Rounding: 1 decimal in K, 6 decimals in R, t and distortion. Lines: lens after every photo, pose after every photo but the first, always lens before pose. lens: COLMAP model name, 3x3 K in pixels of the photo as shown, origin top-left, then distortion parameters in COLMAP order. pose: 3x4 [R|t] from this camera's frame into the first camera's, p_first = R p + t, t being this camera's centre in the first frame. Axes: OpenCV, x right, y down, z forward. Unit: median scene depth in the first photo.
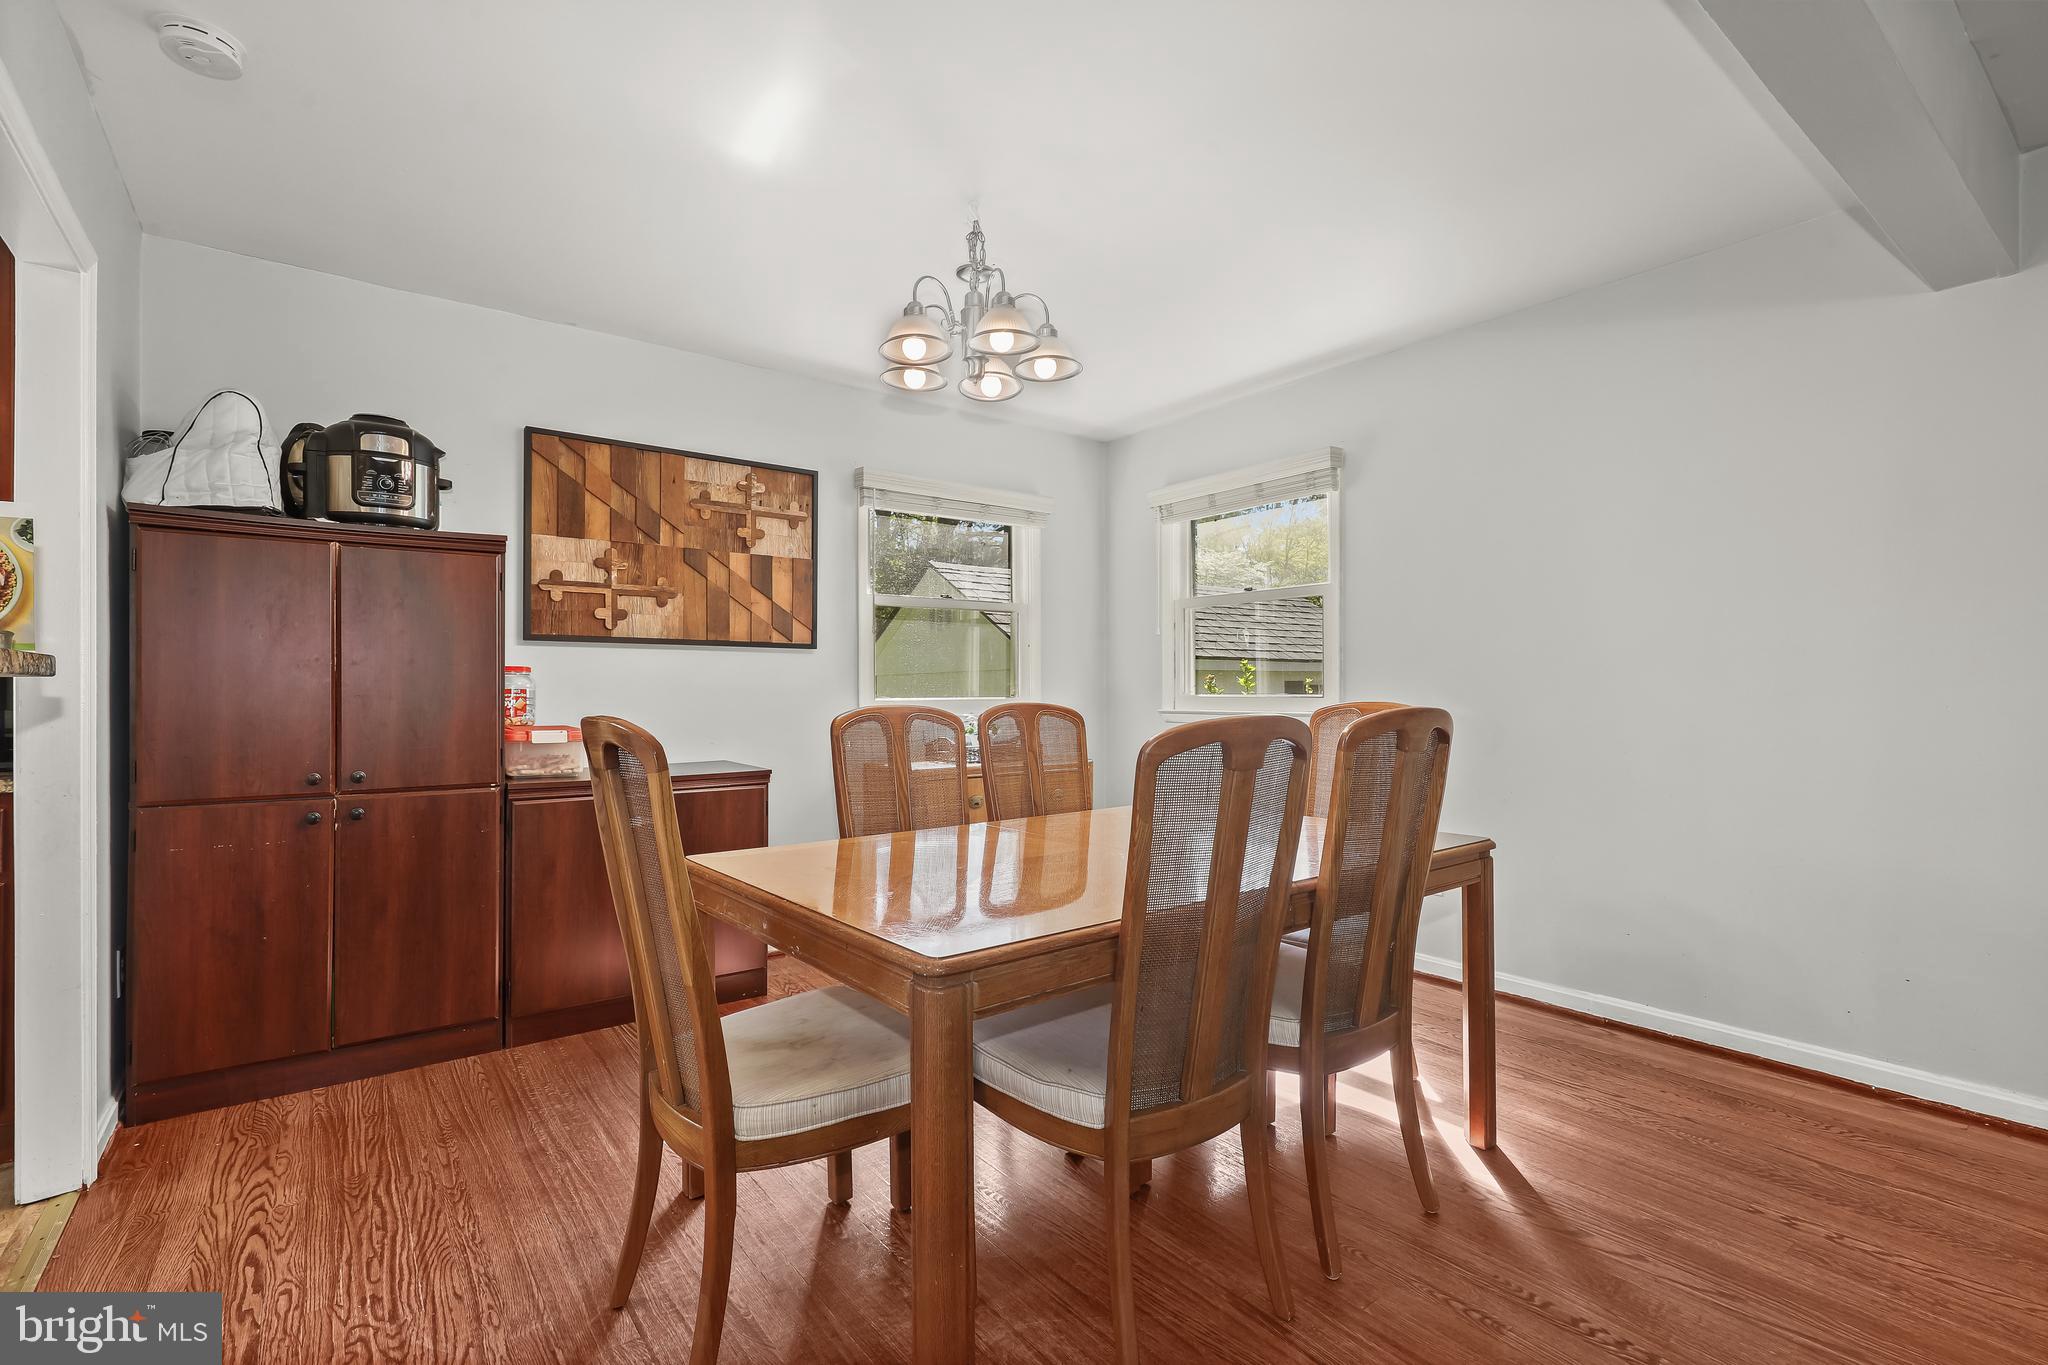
lens RADIAL K [[937.2, 0, 1039.5], [0, 937.2, 689.1], [0, 0, 1]] dist [-0.002560, -0.000868]
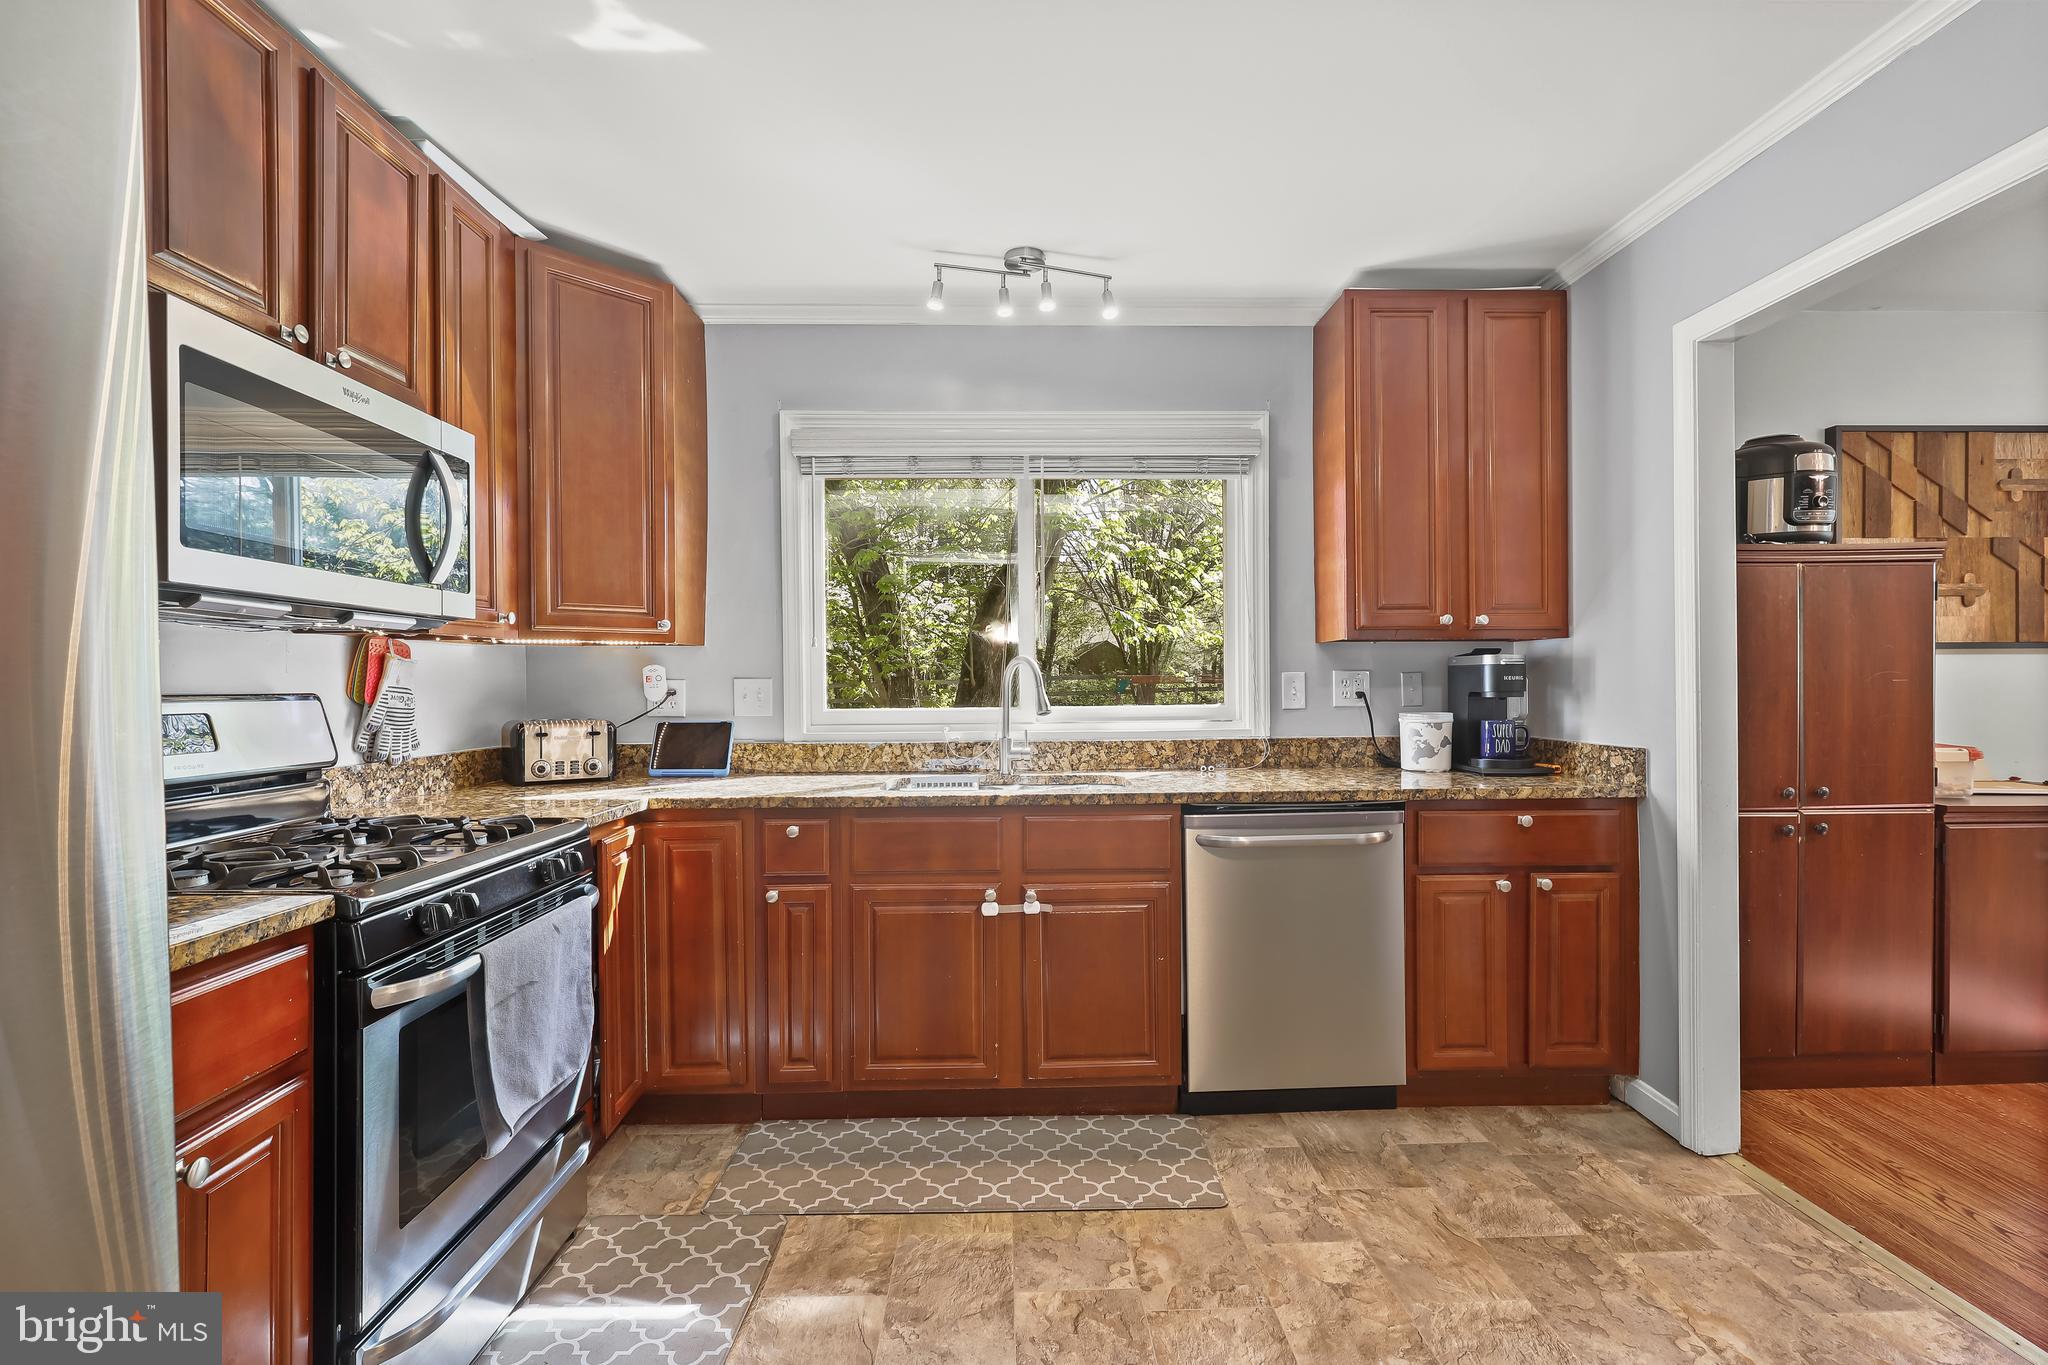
lens RADIAL K [[931.7, 0, 1031.5], [0, 931.7, 686.7], [0, 0, 1]] dist [-0.000476, -0.000189]
pose [[0.807697, -0.001537, -0.589596, -0.603596], [0.008739, 0.999918, 0.009364, -0.028242], [0.589533, -0.012716, 0.807644, -0.235311]]
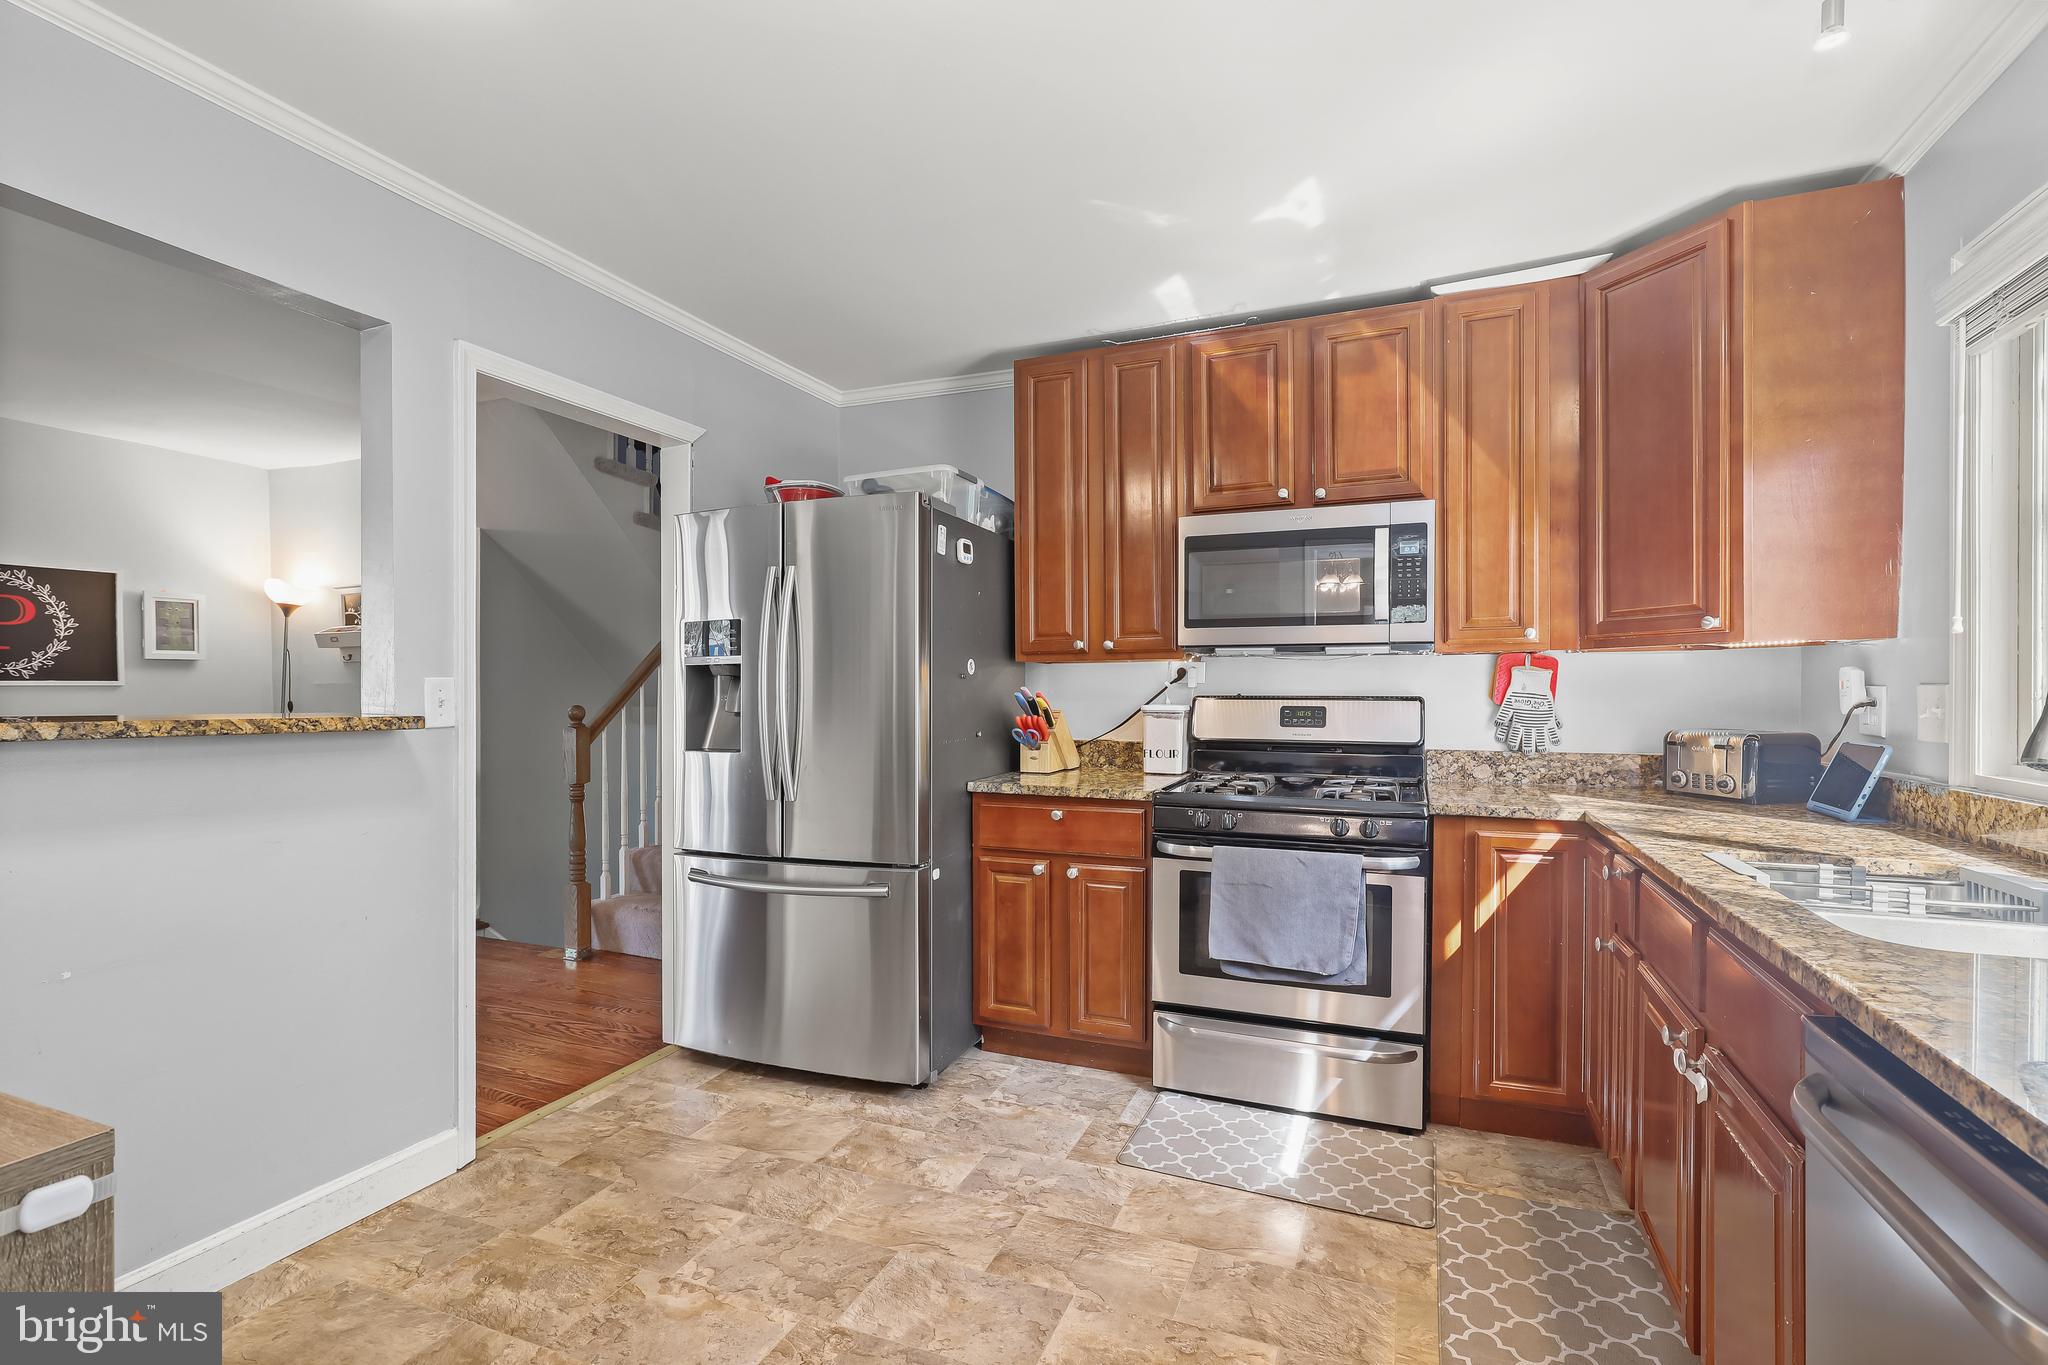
lens RADIAL K [[927.8, 0, 1024.6], [0, 927.8, 695.2], [0, 0, 1]] dist [-0.011693, -0.000019]
pose [[-0.869883, 0.002915, -0.493249, -0.568444], [0.003341, 0.999994, 0.000018, -0.025032], [0.493246, -0.001632, -0.869888, 0.519506]]
